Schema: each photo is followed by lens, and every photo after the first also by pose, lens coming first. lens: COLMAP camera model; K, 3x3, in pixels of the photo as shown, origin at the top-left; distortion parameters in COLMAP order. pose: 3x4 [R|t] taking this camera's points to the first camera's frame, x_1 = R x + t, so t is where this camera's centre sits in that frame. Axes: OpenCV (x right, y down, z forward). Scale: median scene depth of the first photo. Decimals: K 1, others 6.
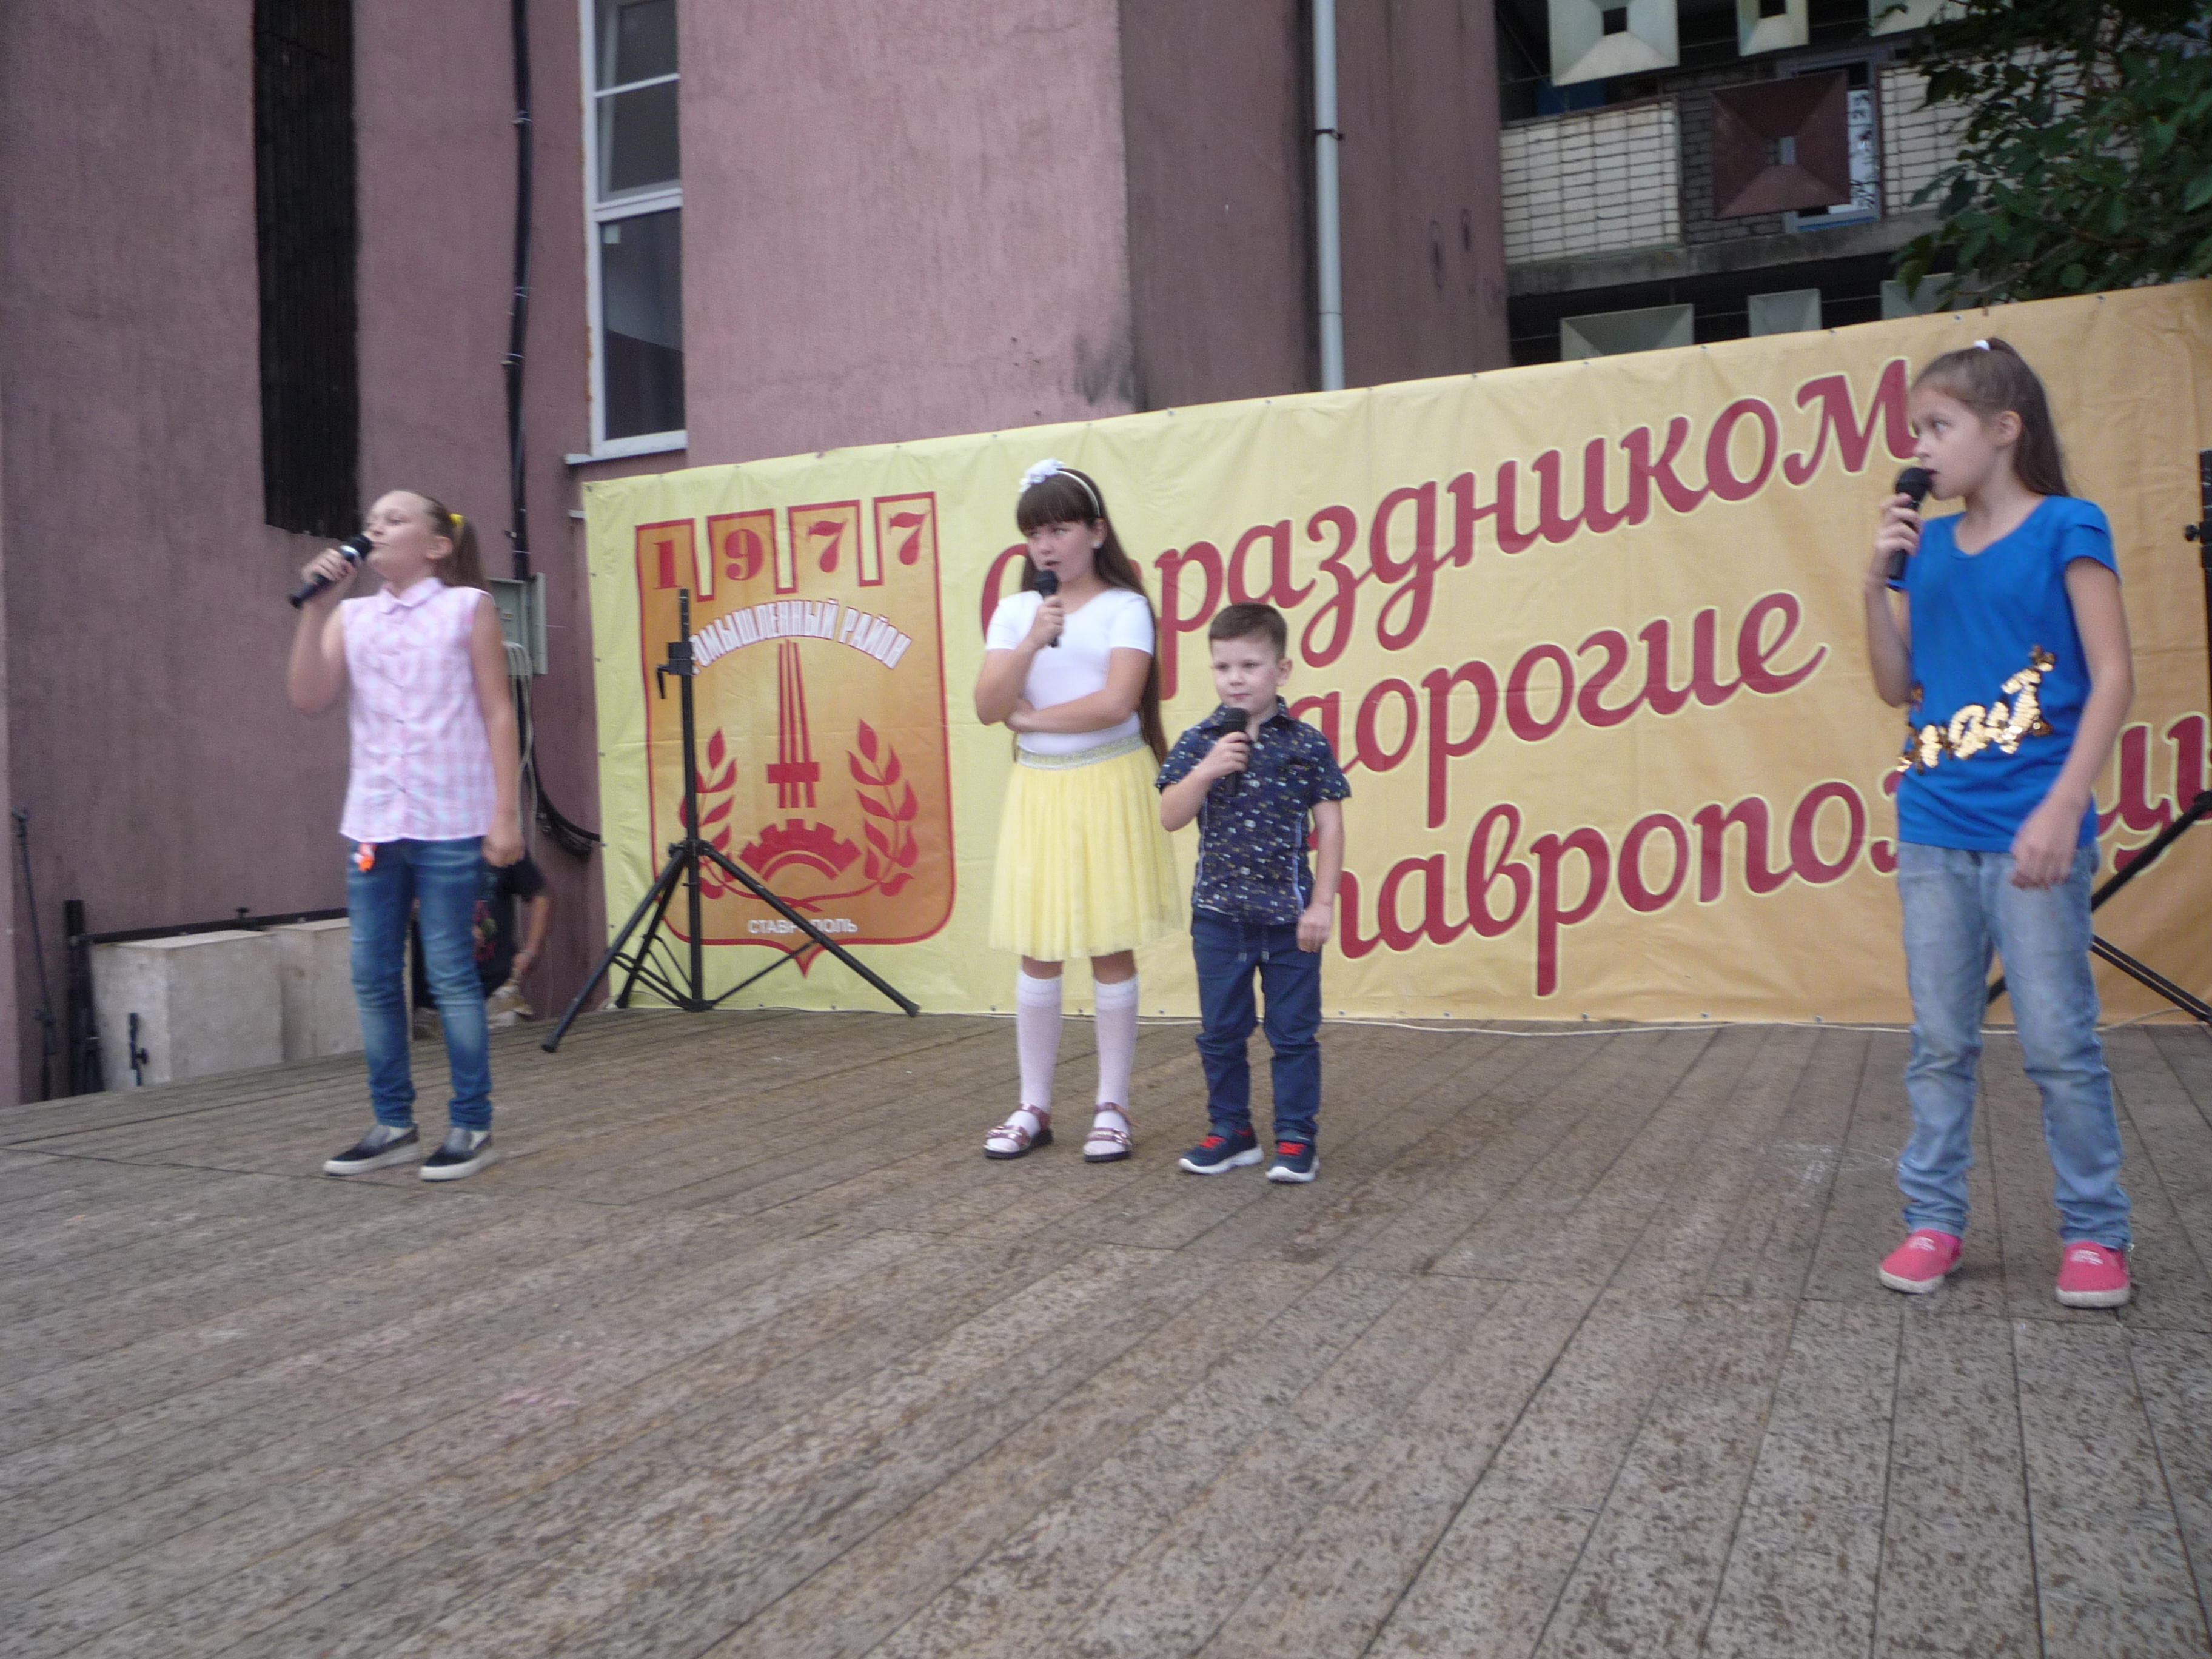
lens RADIAL K [[1970.0, 0, 1106.0], [0, 1970.0, 829.5], [0, 0, 1]] dist [-0.042602, 0.019871]
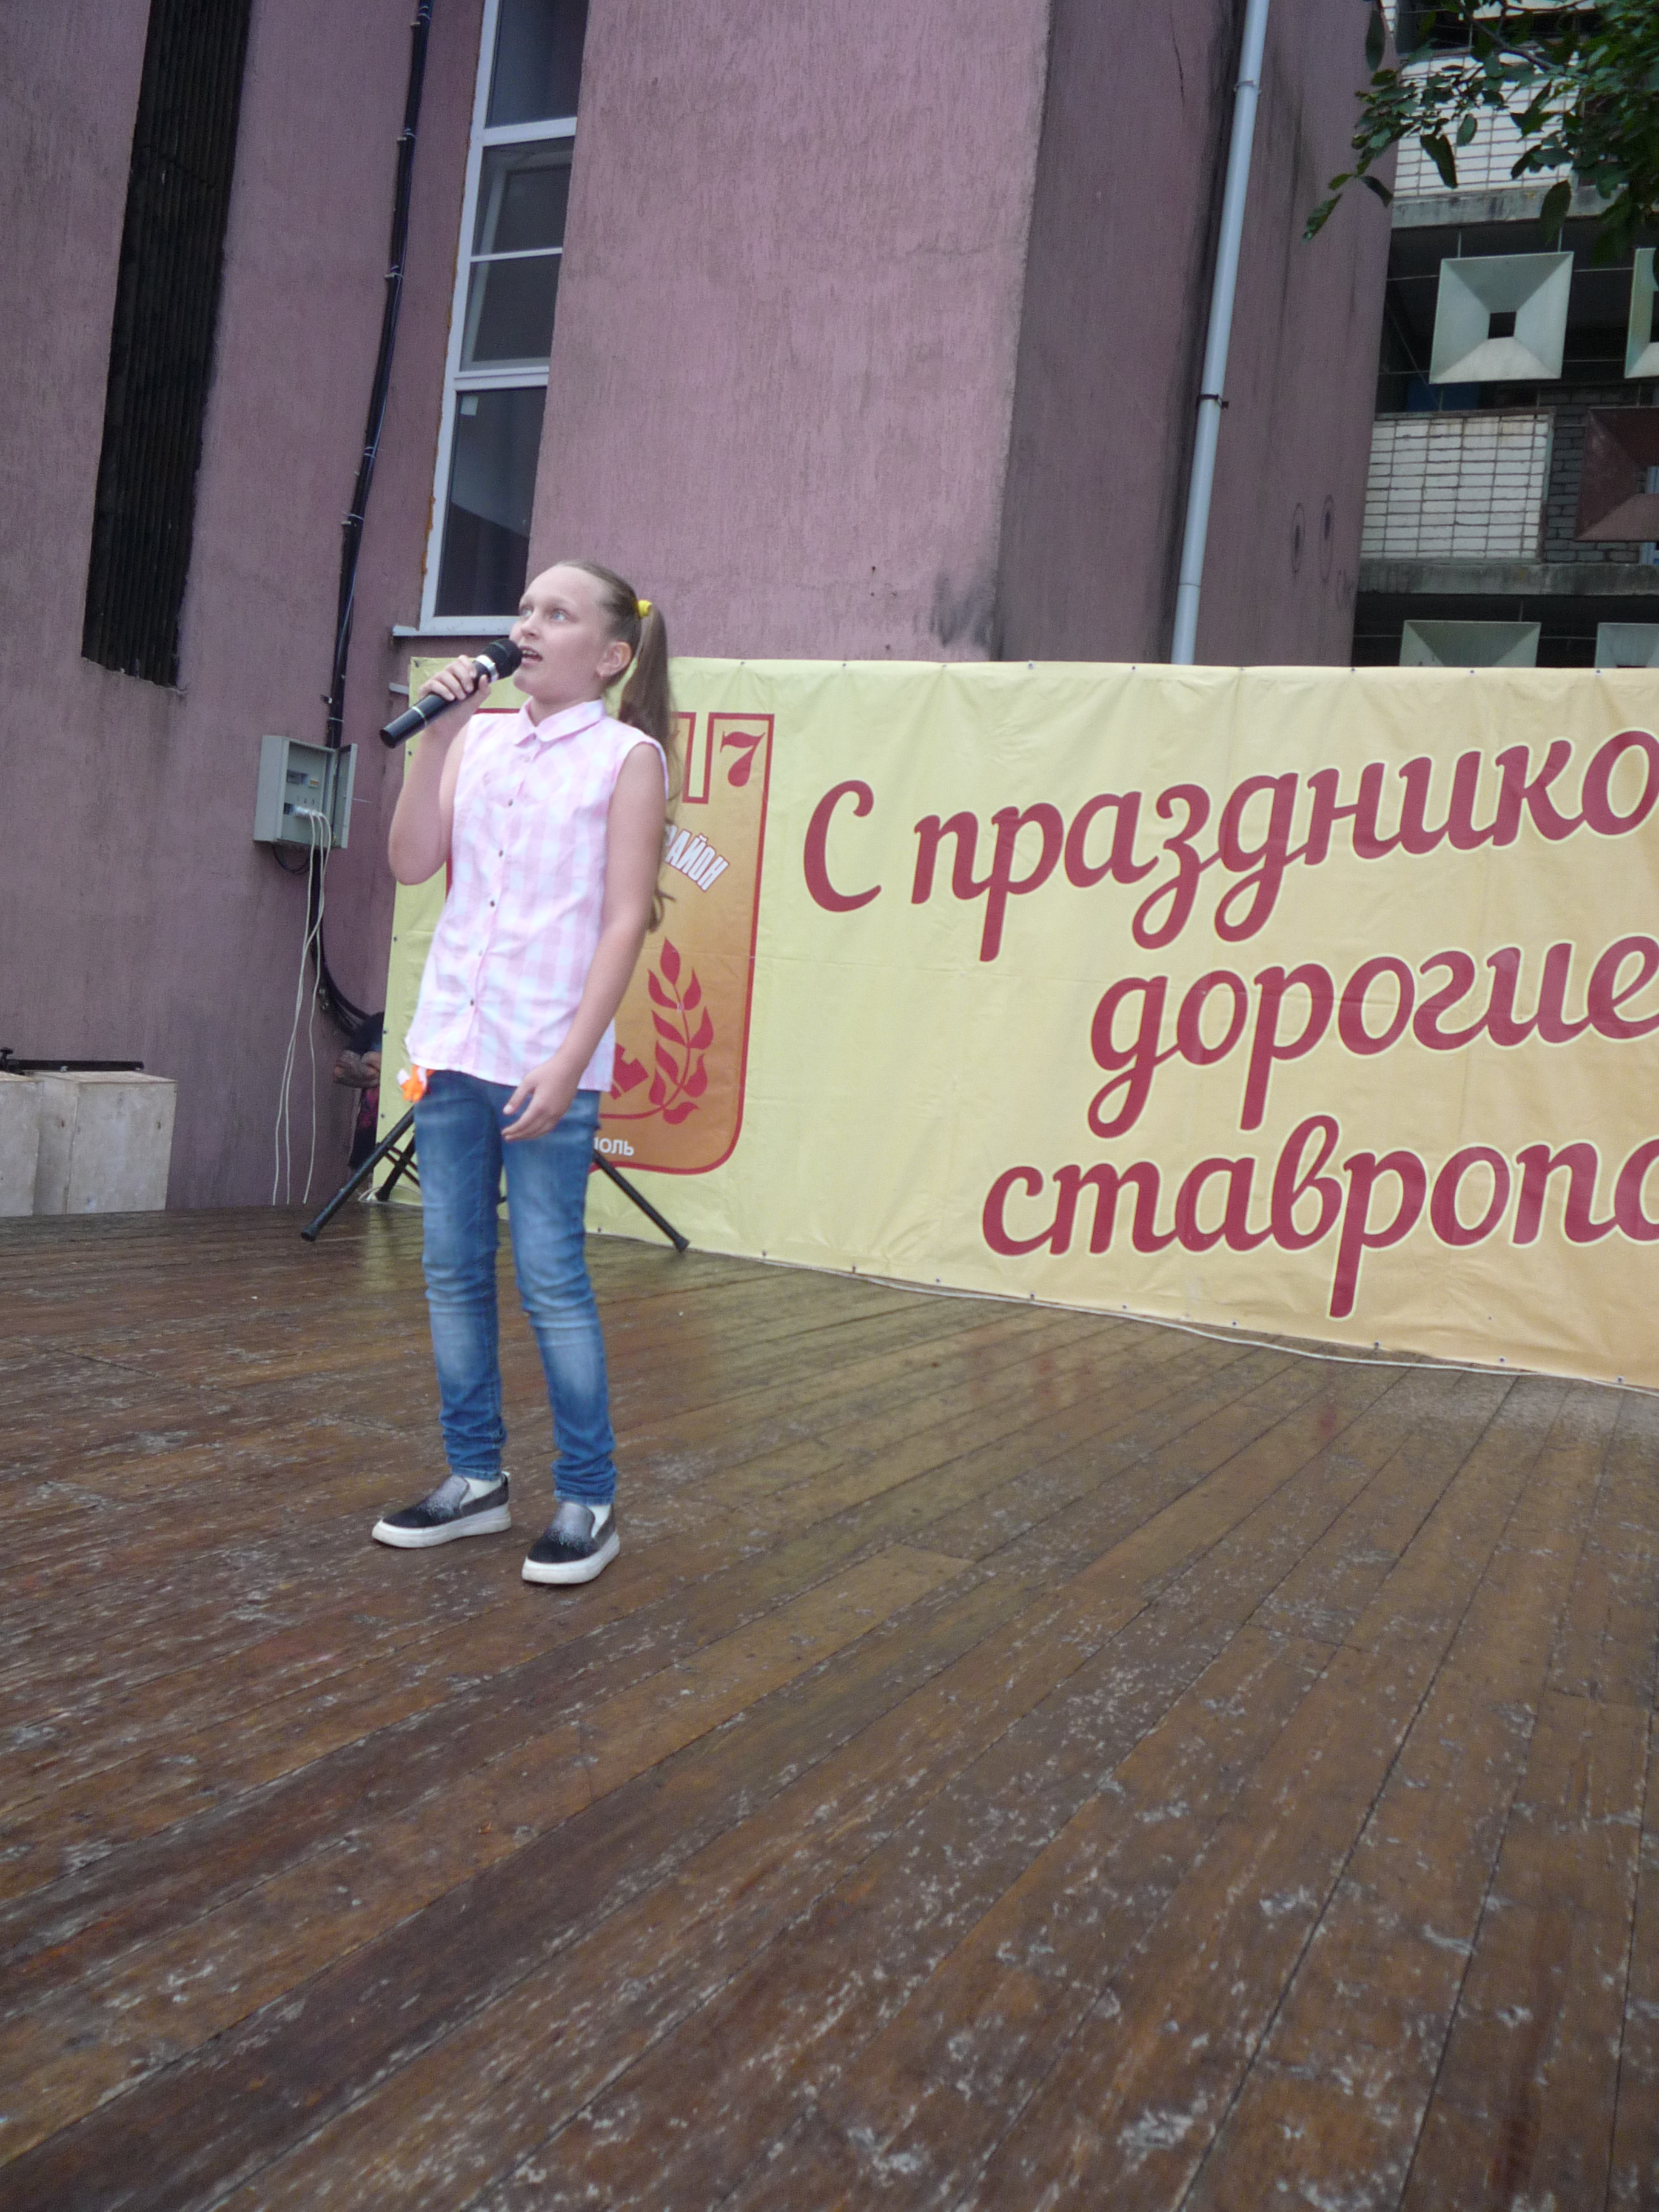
lens RADIAL K [[1970.0, 0, 854.6], [0, 1970.0, 1107.6], [0, 0, 1]] dist [-0.042602, 0.019871]
pose [[0.991371, 0.131076, 0.001633, -0.023806], [-0.131082, 0.991169, 0.020060, -0.005074], [0.001011, -0.020101, 0.999797, 0.031193]]
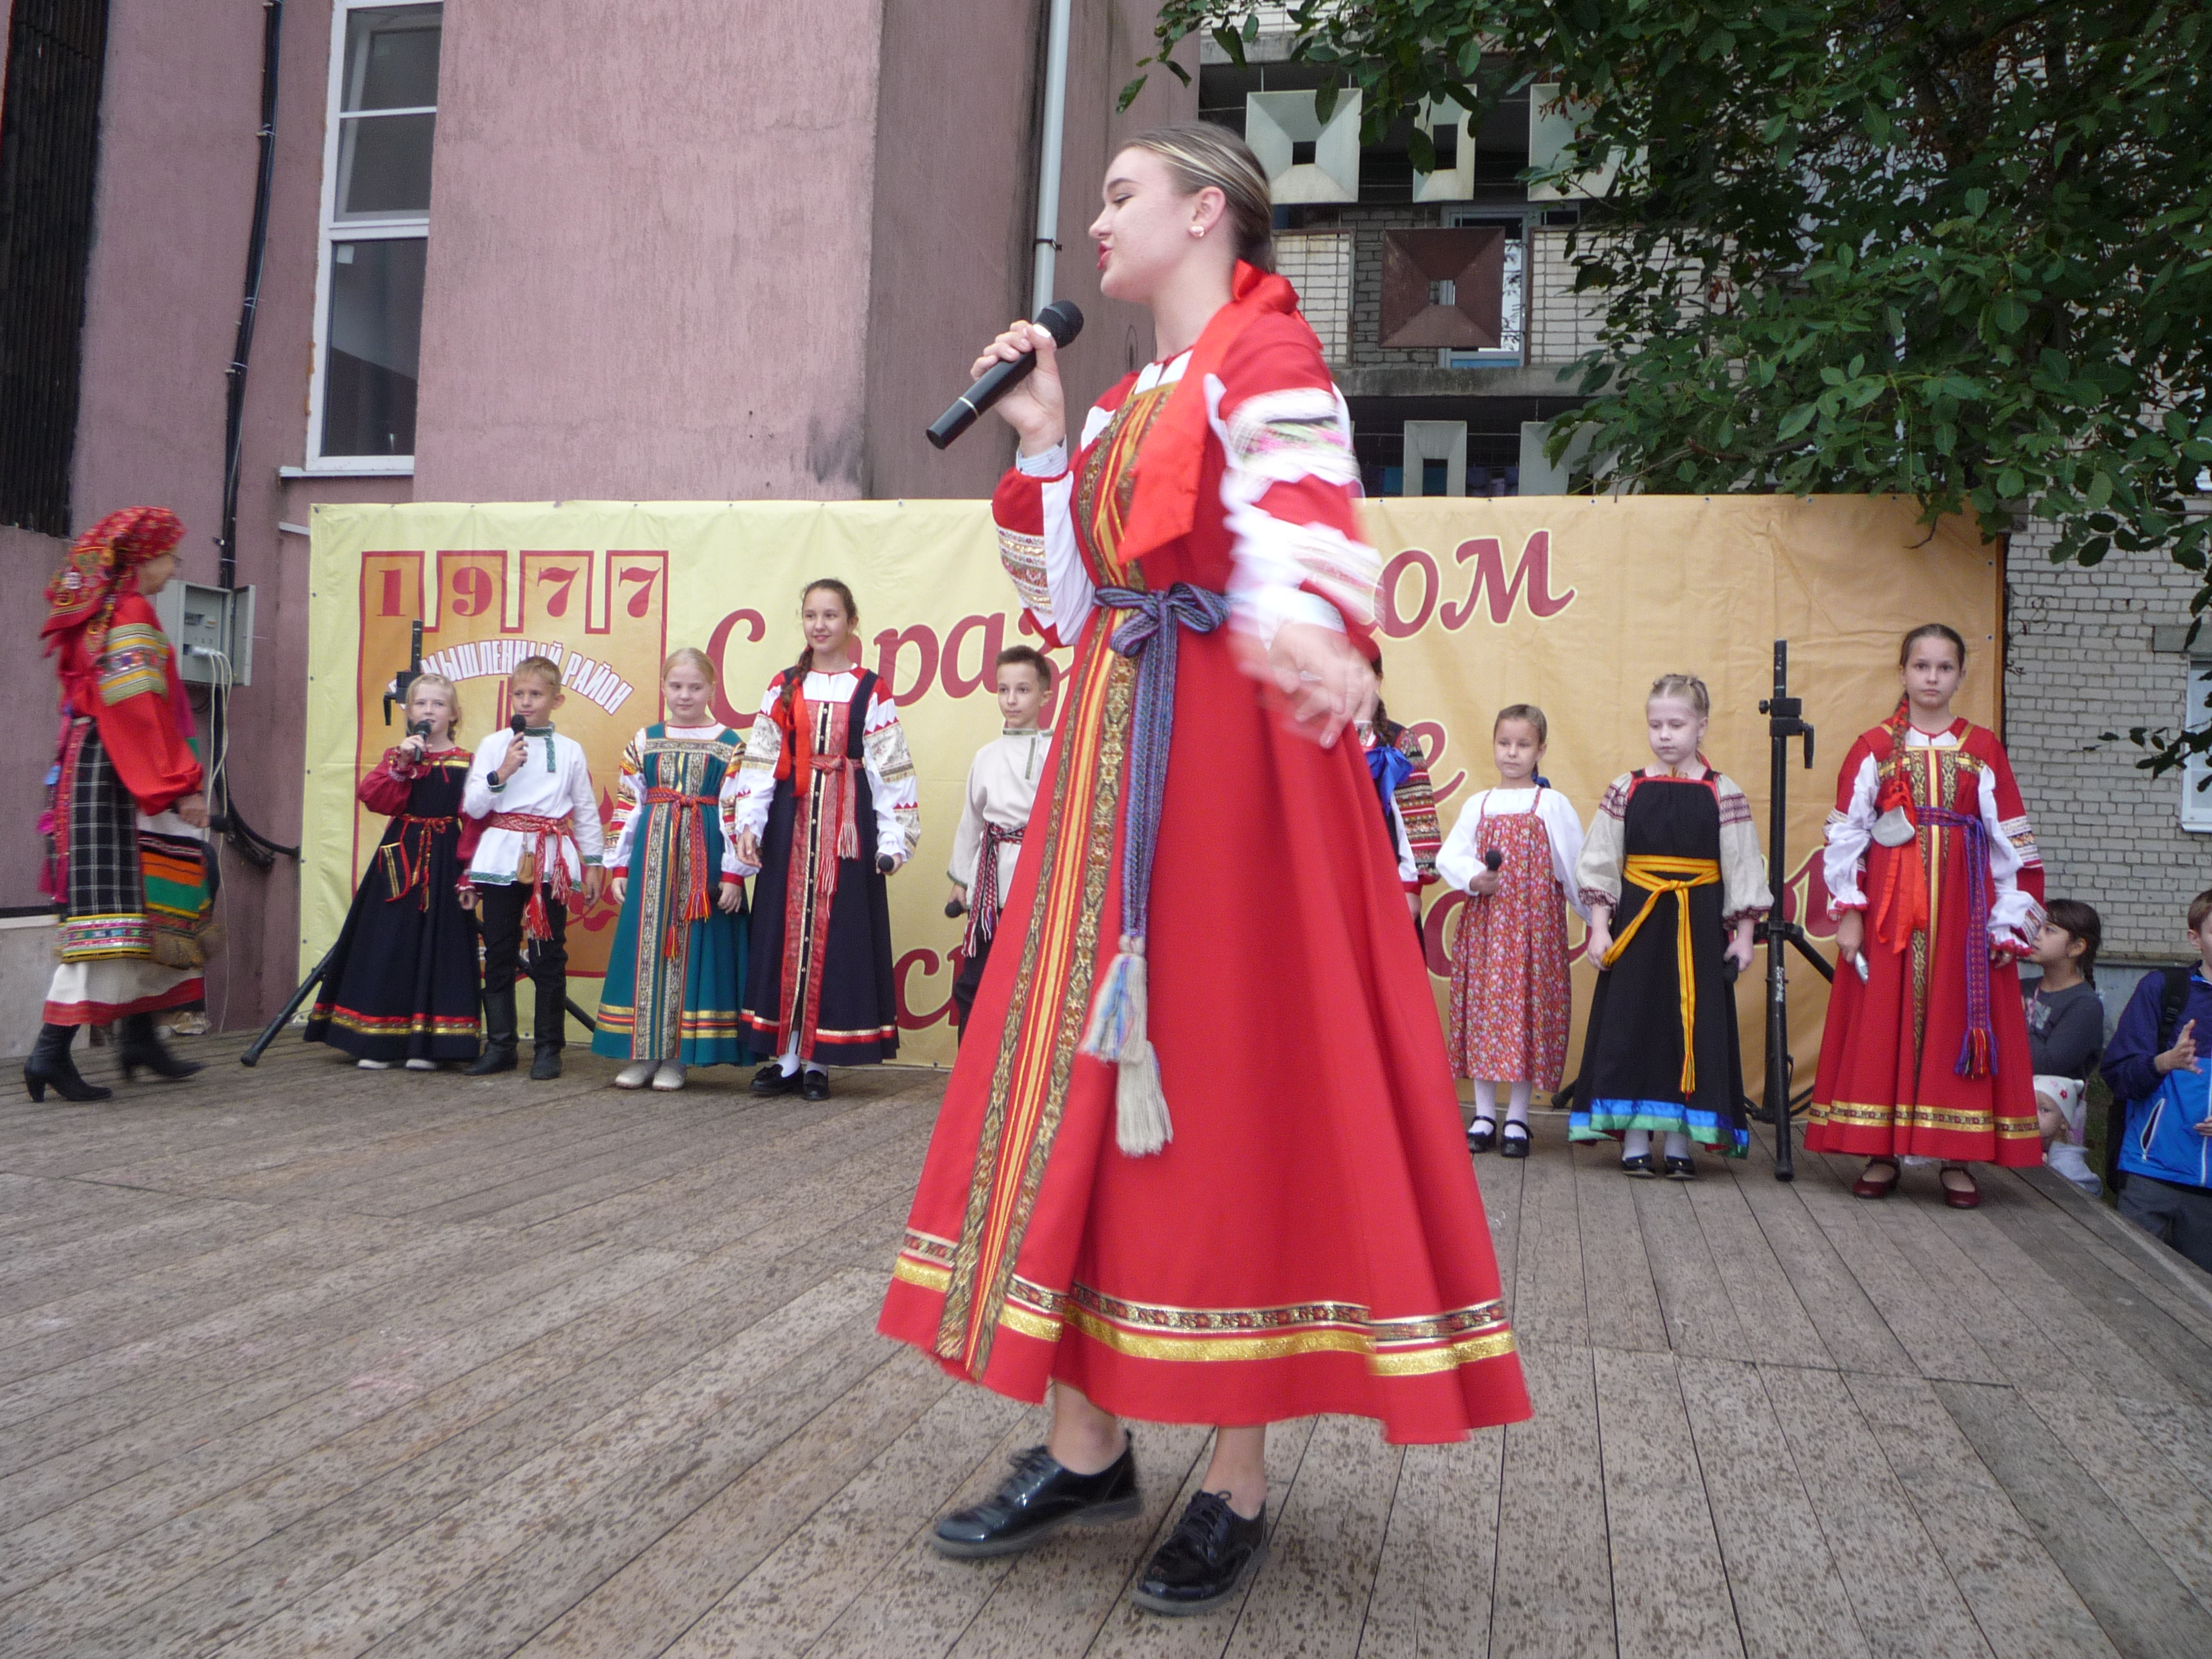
lens RADIAL K [[1963.1, 0, 1125.1], [0, 1963.1, 840.8], [0, 0, 1]] dist [-0.051357, 0.020295]
pose [[0.977842, 0.073631, 0.195968, -0.040359], [-0.070703, 0.997257, -0.021904, -0.011033], [-0.197043, 0.007563, 0.980366, -0.071178]]
